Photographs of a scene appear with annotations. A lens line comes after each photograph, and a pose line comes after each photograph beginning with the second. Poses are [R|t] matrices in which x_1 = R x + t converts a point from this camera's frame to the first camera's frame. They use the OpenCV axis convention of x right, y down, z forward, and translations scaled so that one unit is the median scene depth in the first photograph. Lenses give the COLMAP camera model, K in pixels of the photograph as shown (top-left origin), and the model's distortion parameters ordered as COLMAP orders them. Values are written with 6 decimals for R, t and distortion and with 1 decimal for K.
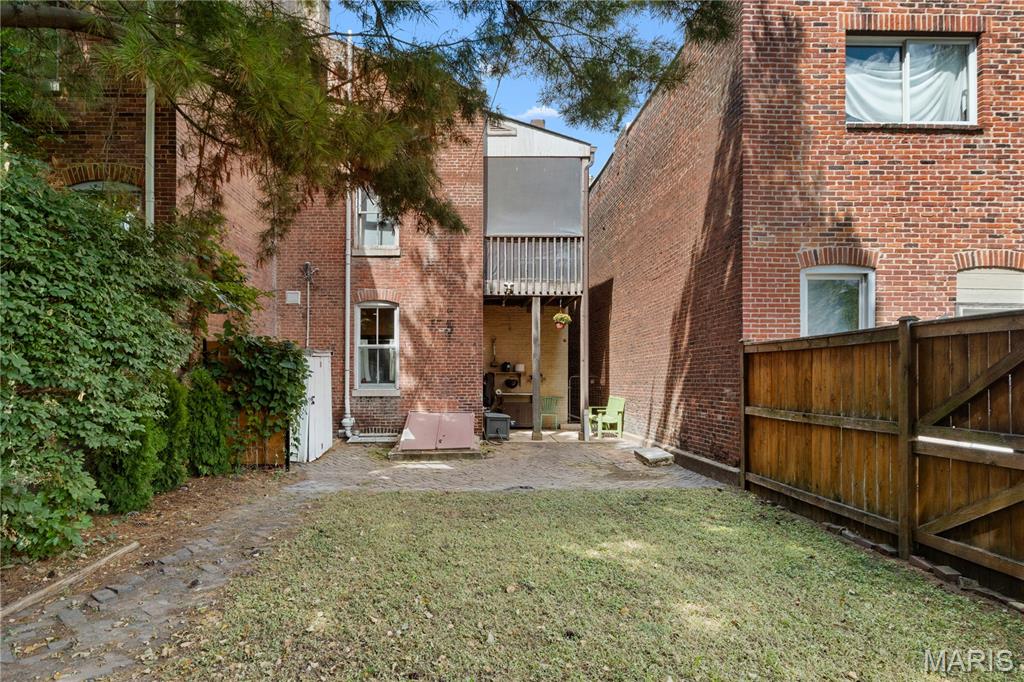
lens RADIAL K [[497.7, 0, 496.0], [0, 497.7, 375.2], [0, 0, 1]] dist [-0.001529, -0.000176]
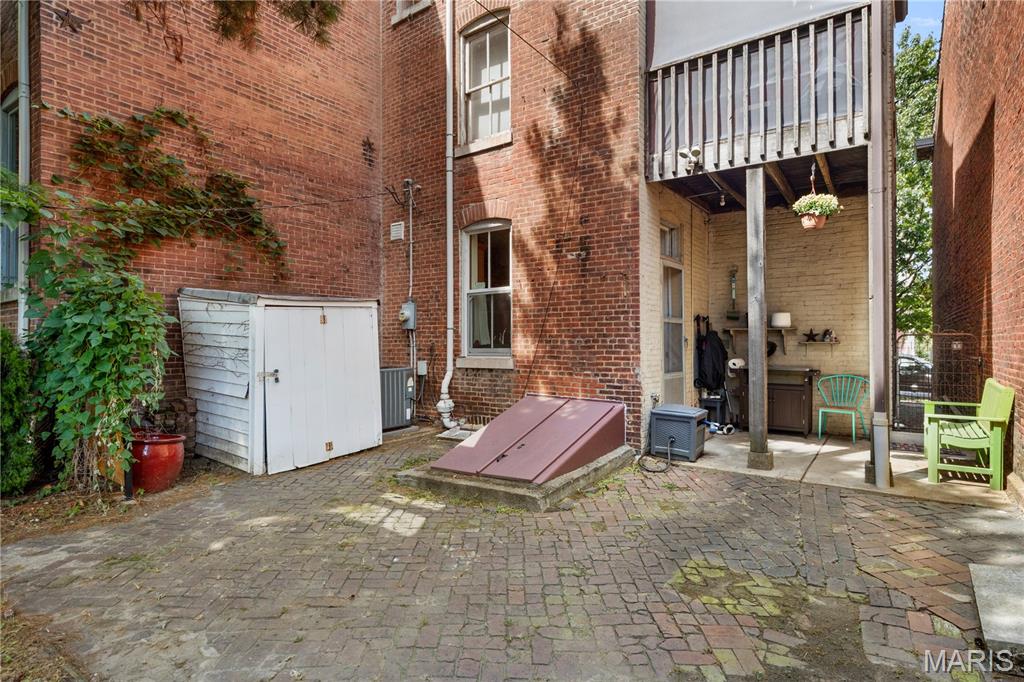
lens RADIAL K [[549.2, 0, 510.9], [0, 549.2, 339.0], [0, 0, 1]] dist [-0.002888, 0.000038]
pose [[0.802247, -0.006046, -0.596962, 0.211086], [0.008327, 0.999965, 0.001063, 0.003921], [0.596934, -0.005823, 0.802269, 0.447911]]
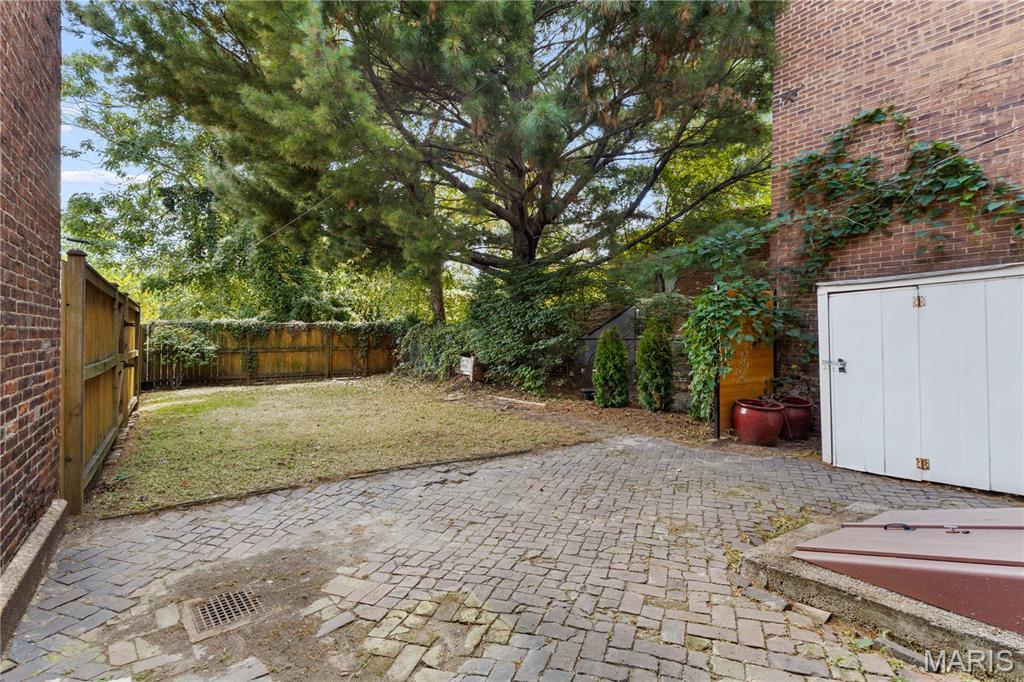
lens RADIAL K [[497.7, 0, 513.4], [0, 497.7, 333.6], [0, 0, 1]] dist [-0.001529, -0.000176]
pose [[-0.836860, -0.006448, -0.547379, 0.216783], [-0.001768, 0.999957, -0.009076, 0.013425], [0.547414, -0.006628, -0.836836, 0.952441]]
